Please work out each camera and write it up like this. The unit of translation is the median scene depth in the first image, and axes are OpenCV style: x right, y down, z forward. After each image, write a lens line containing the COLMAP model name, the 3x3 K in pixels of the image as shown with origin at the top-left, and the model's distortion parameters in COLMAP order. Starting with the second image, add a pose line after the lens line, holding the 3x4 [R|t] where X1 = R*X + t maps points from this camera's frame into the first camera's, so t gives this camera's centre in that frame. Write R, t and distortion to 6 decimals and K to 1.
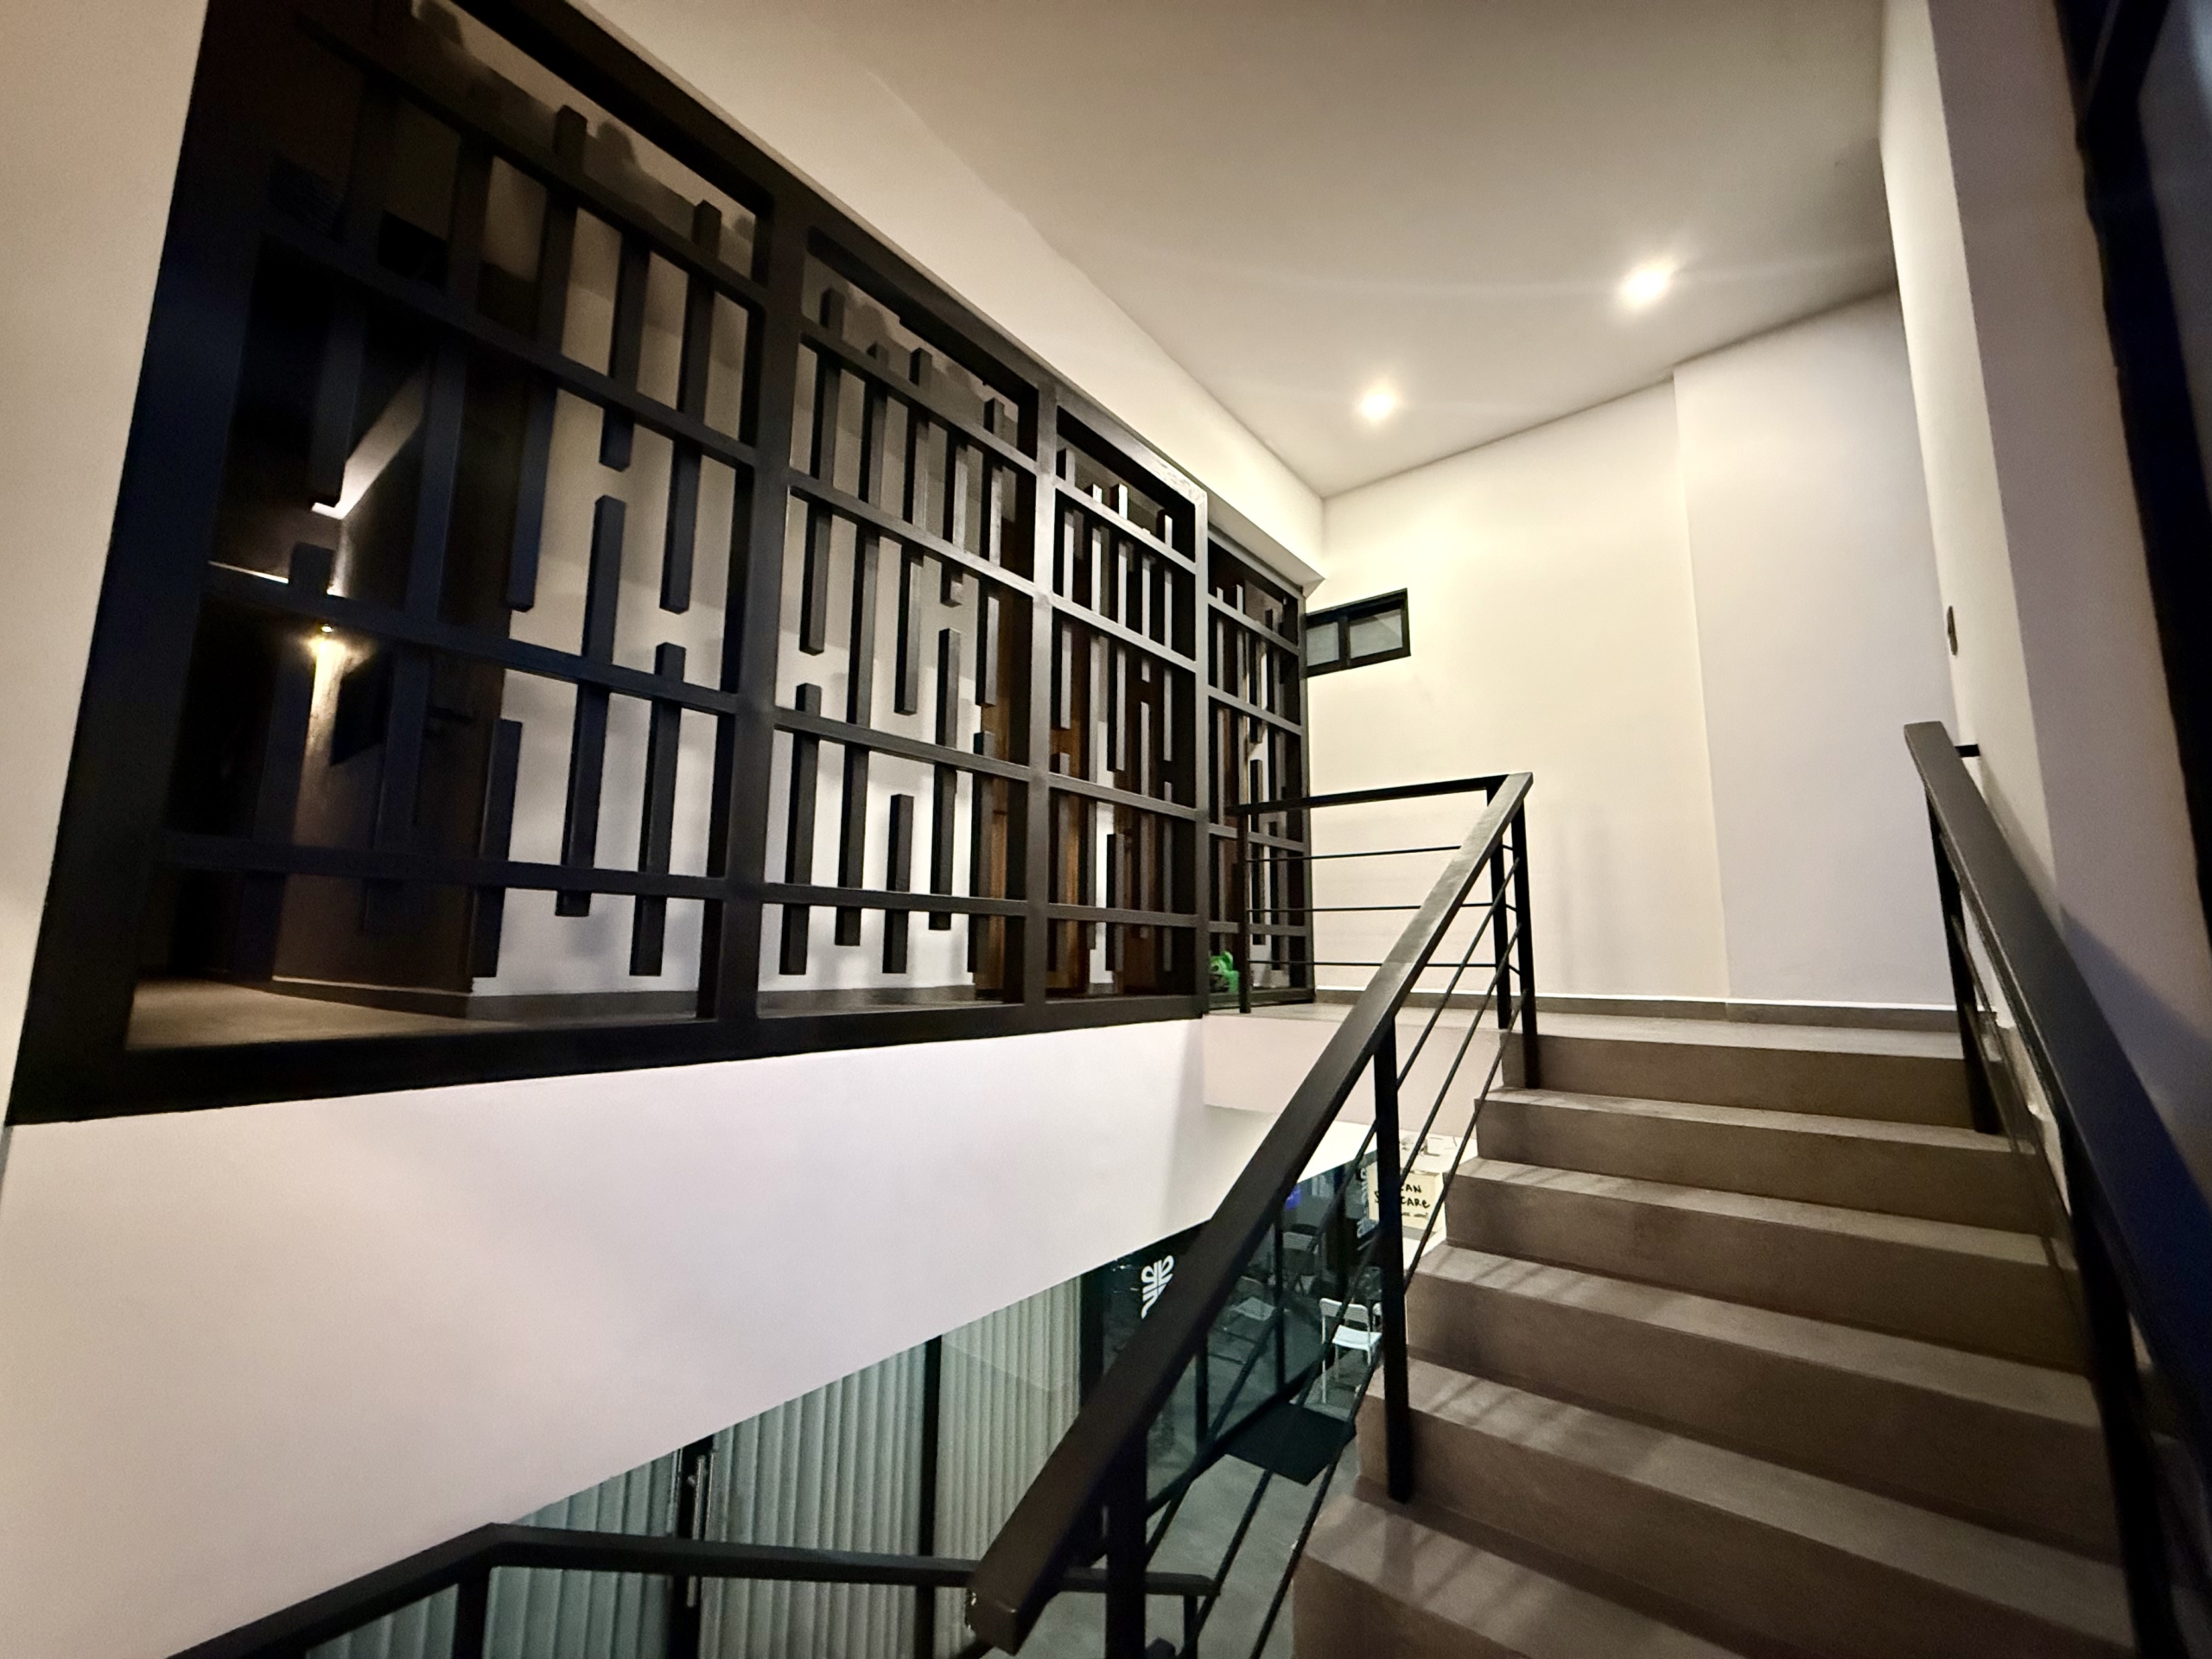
lens RADIAL K [[881.0, 0, 1100.8], [0, 881.0, 826.6], [0, 0, 1]] dist [-0.000552, 0.000448]
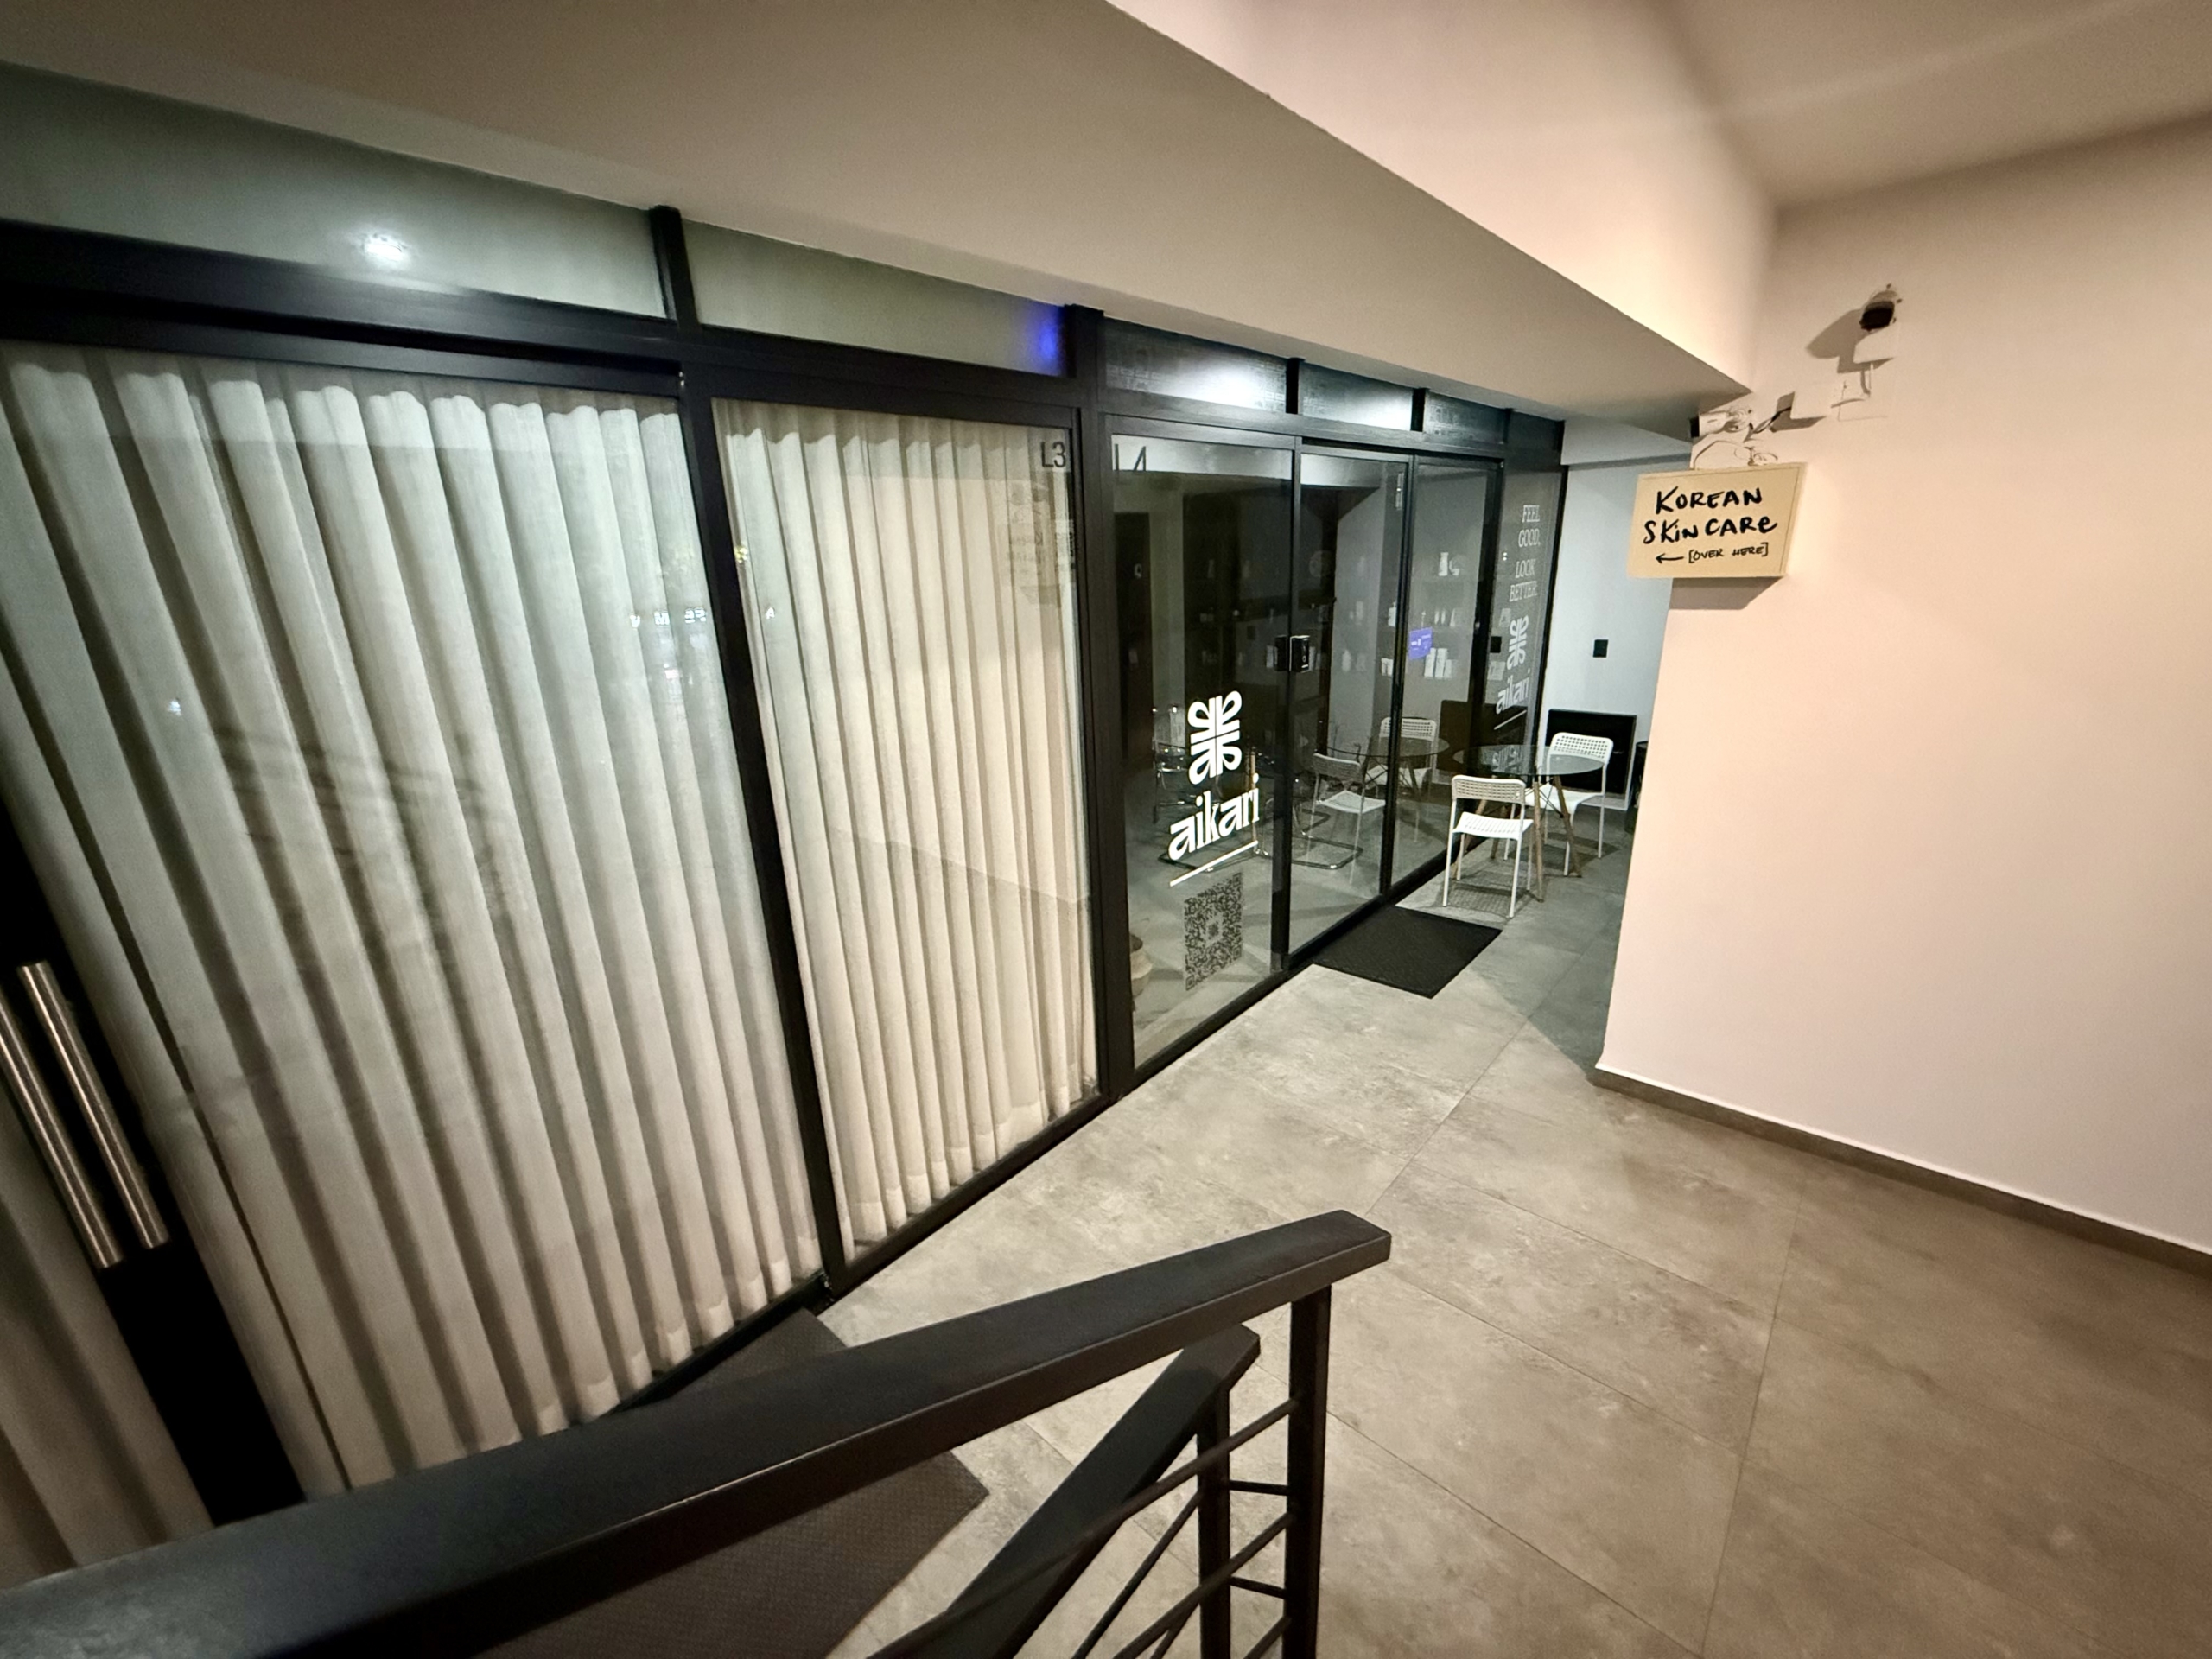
lens RADIAL K [[881.0, 0, 1091.9], [0, 881.0, 826.9], [0, 0, 1]] dist [-0.000552, 0.000448]
pose [[0.996051, -0.040264, -0.079133, 0.029842], [0.070539, 0.900125, 0.429883, 0.372996], [0.053921, -0.433767, 0.899410, 0.507255]]
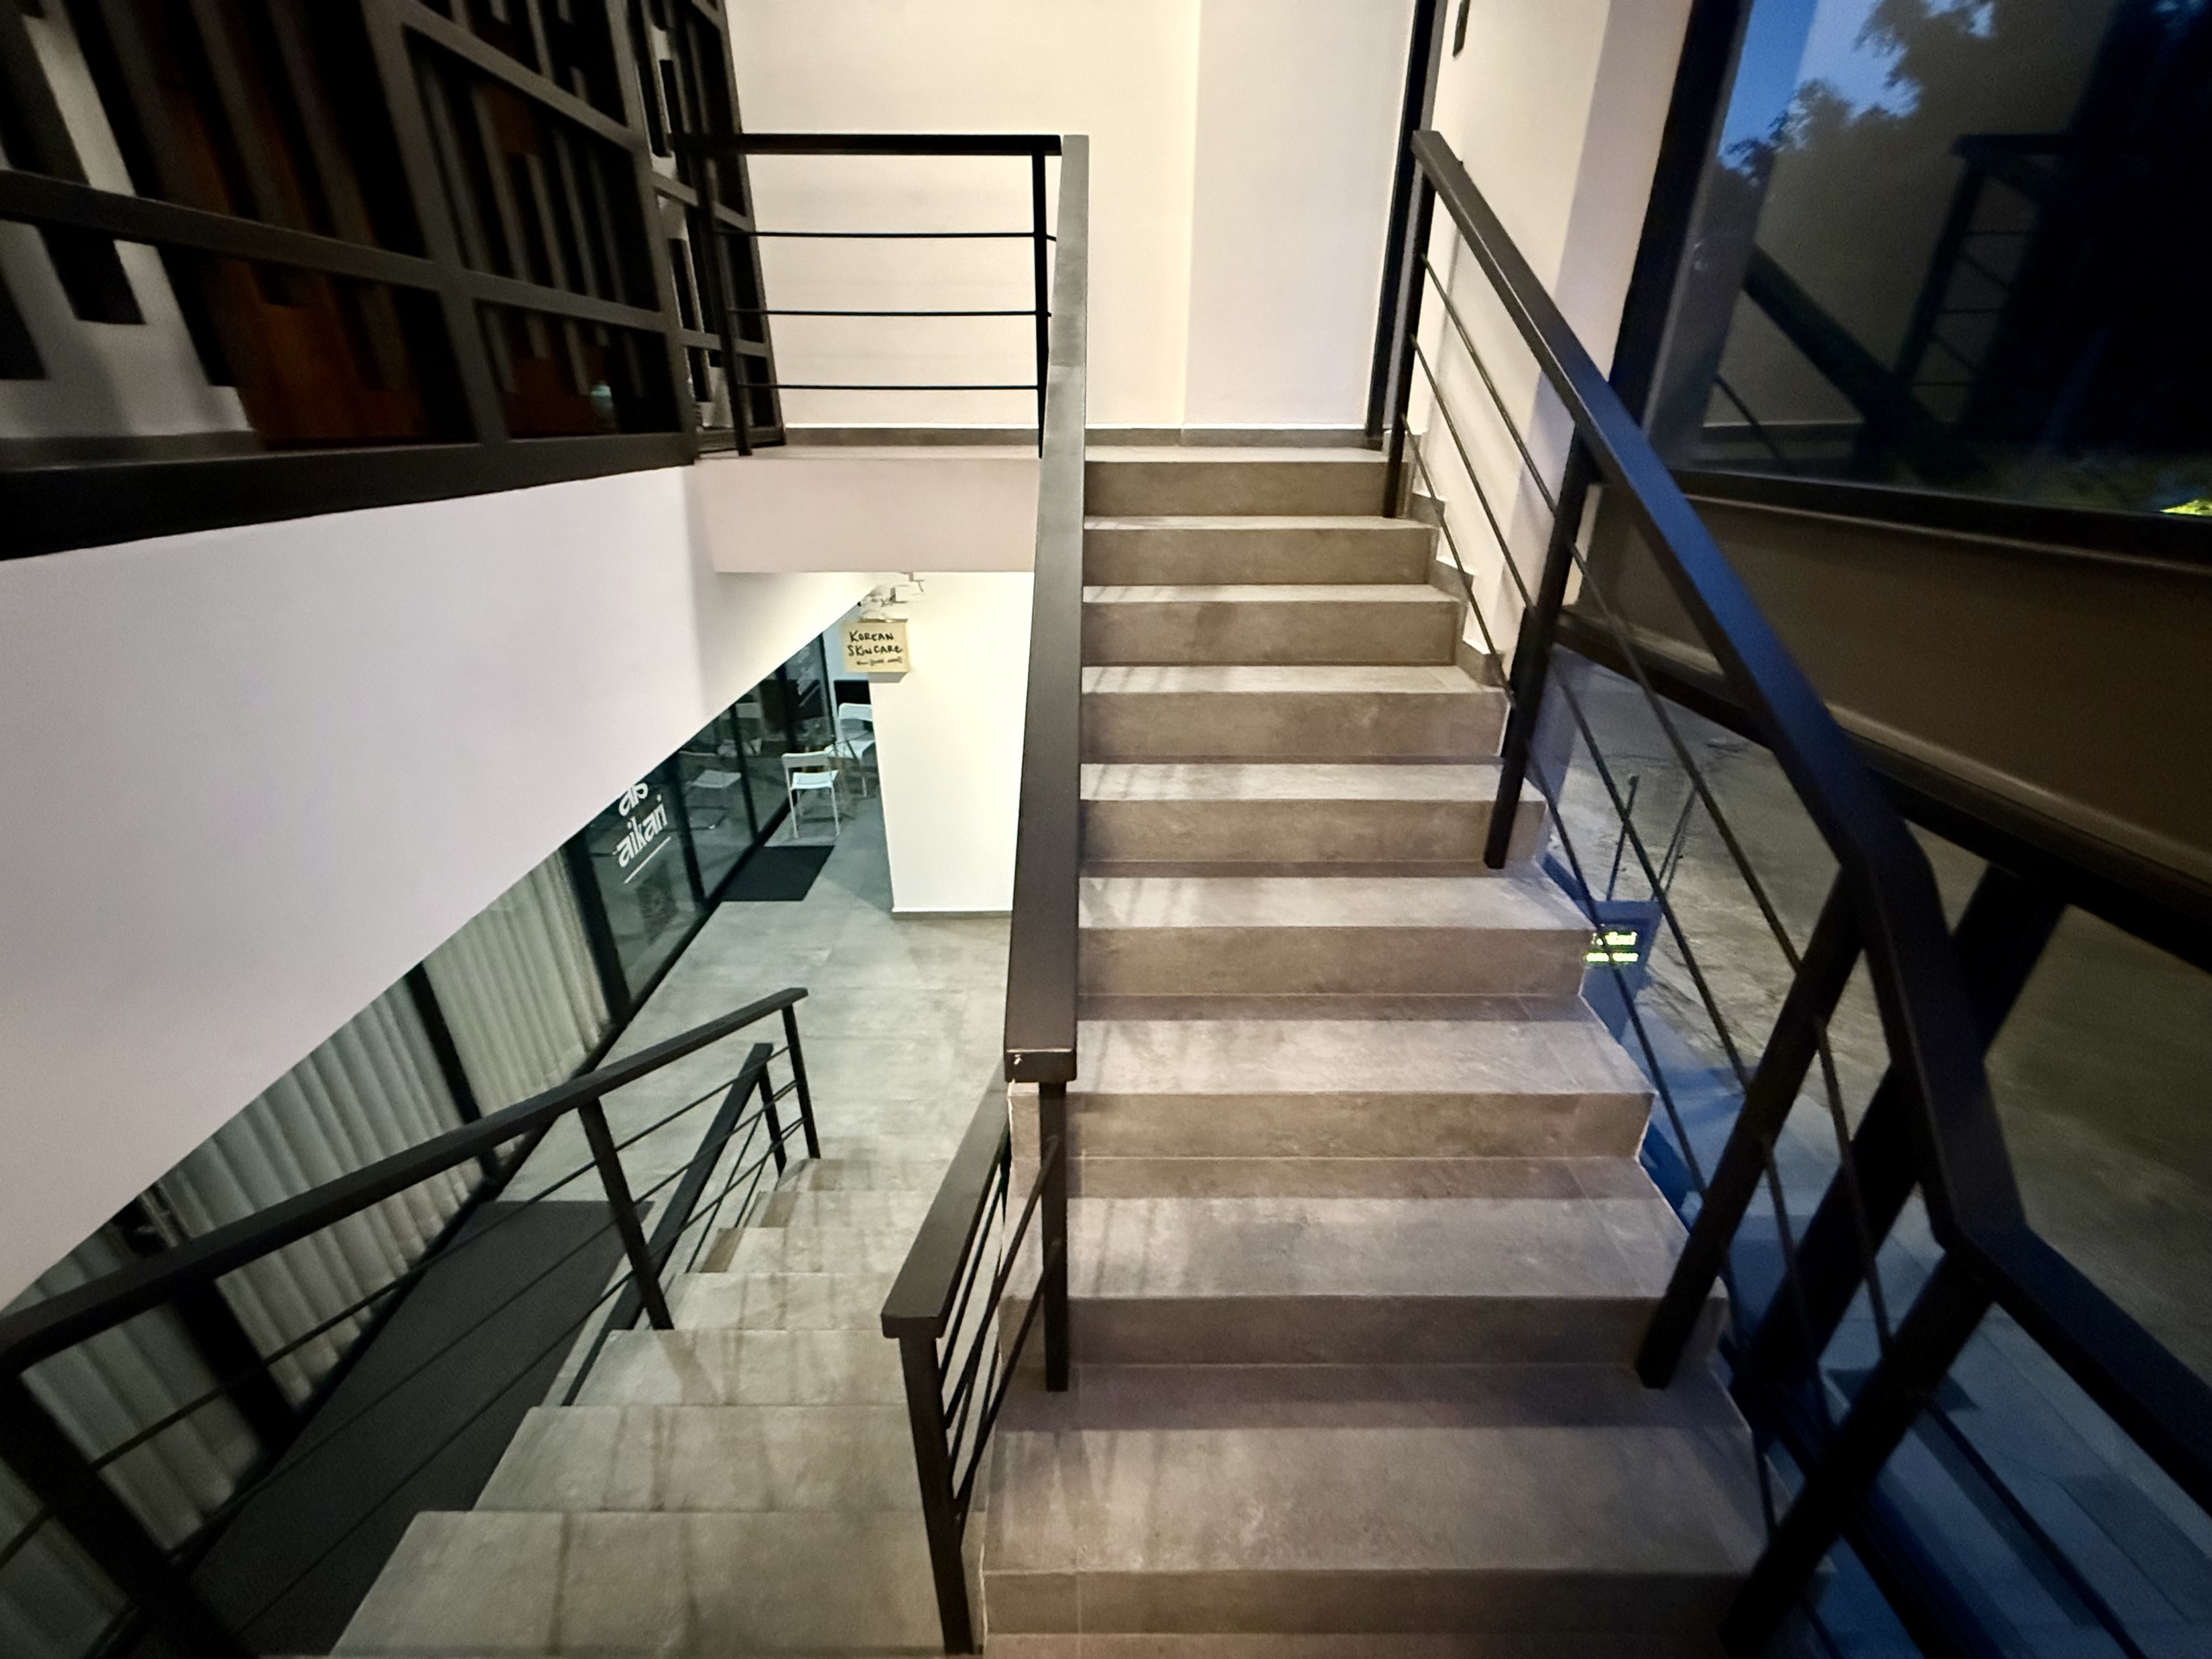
lens RADIAL K [[881.0, 0, 1102.2], [0, 881.0, 845.1], [0, 0, 1]] dist [-0.000552, 0.000448]
pose [[0.773610, -0.290829, 0.562979, -0.111277], [-0.085279, 0.832587, 0.547290, 0.030296], [-0.627897, -0.471400, 0.619296, 0.093520]]
